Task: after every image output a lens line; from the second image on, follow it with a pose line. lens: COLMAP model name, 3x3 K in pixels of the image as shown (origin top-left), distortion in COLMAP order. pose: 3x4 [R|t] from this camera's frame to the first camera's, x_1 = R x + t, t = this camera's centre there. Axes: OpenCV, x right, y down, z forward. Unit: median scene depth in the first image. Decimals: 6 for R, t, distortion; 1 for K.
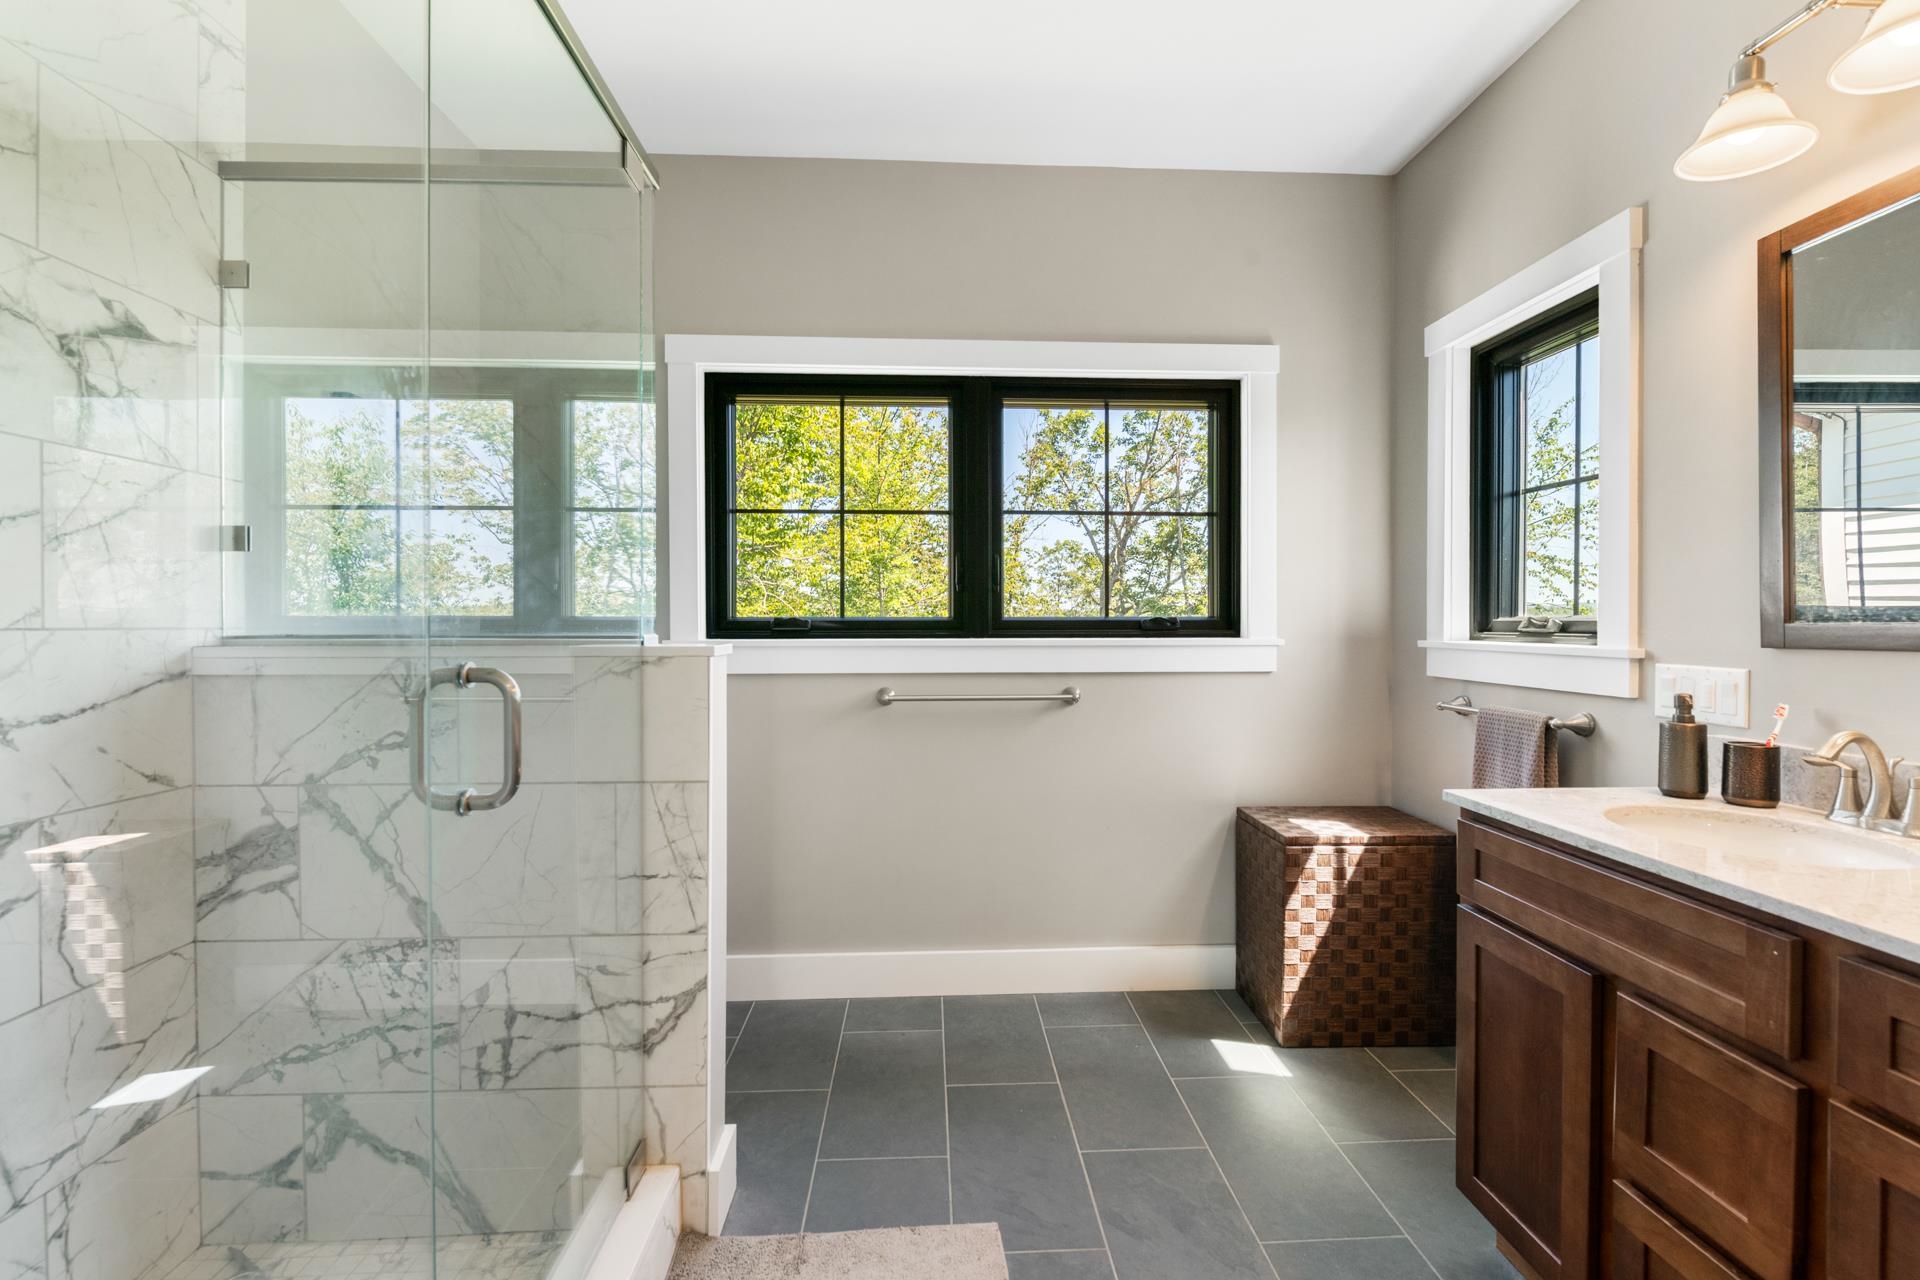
lens RADIAL K [[844.4, 0, 963.7], [0, 844.4, 635.7], [0, 0, 1]] dist [0.000344, -0.000438]
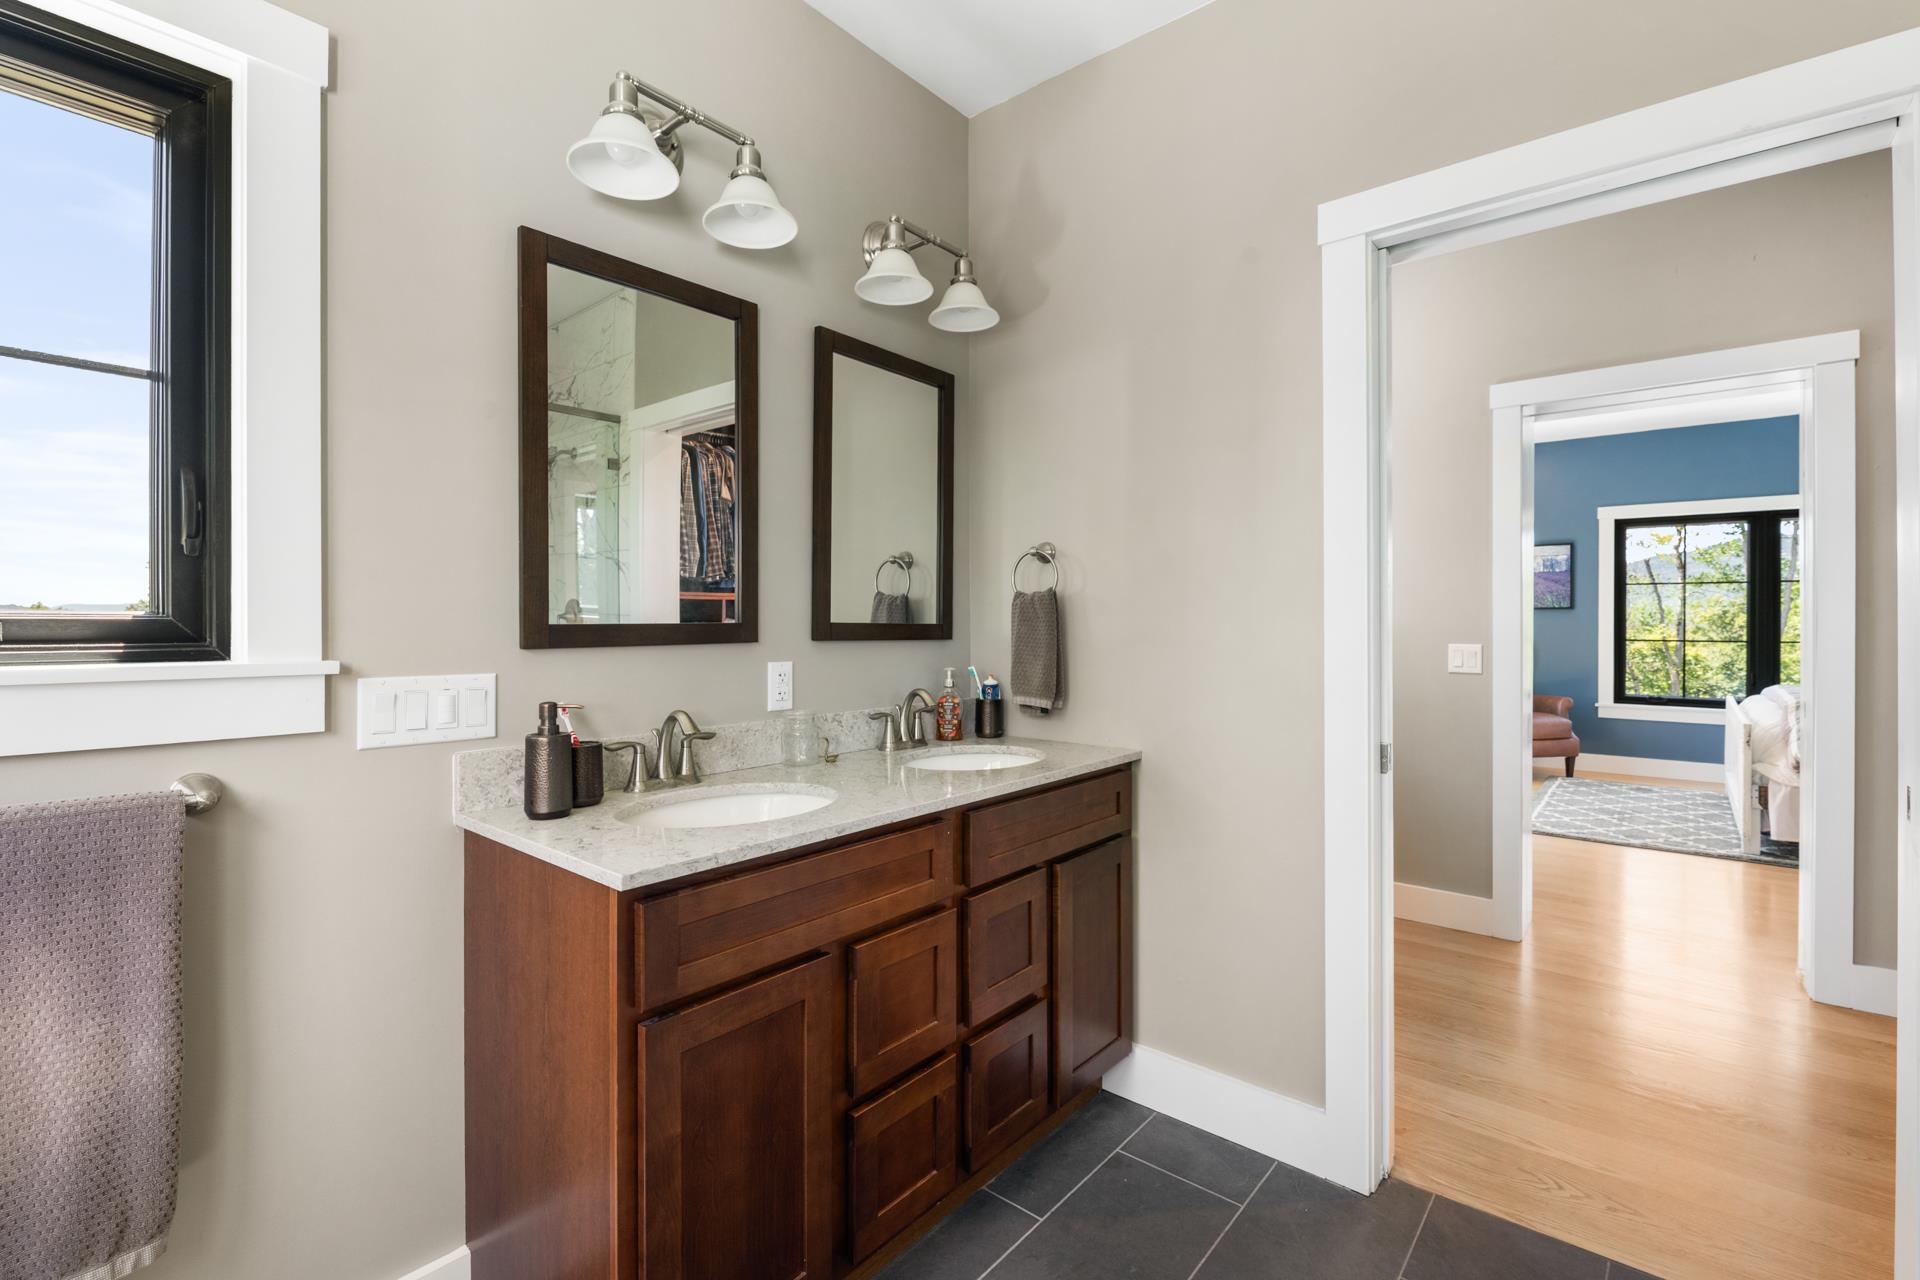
lens RADIAL K [[844.4, 0, 963.7], [0, 844.4, 635.7], [0, 0, 1]] dist [0.000344, -0.000438]
pose [[-0.730952, -0.001543, 0.682428, -0.082160], [0.016935, 0.999648, 0.020400, -0.012985], [-0.682219, 0.026468, -0.730668, 1.391932]]
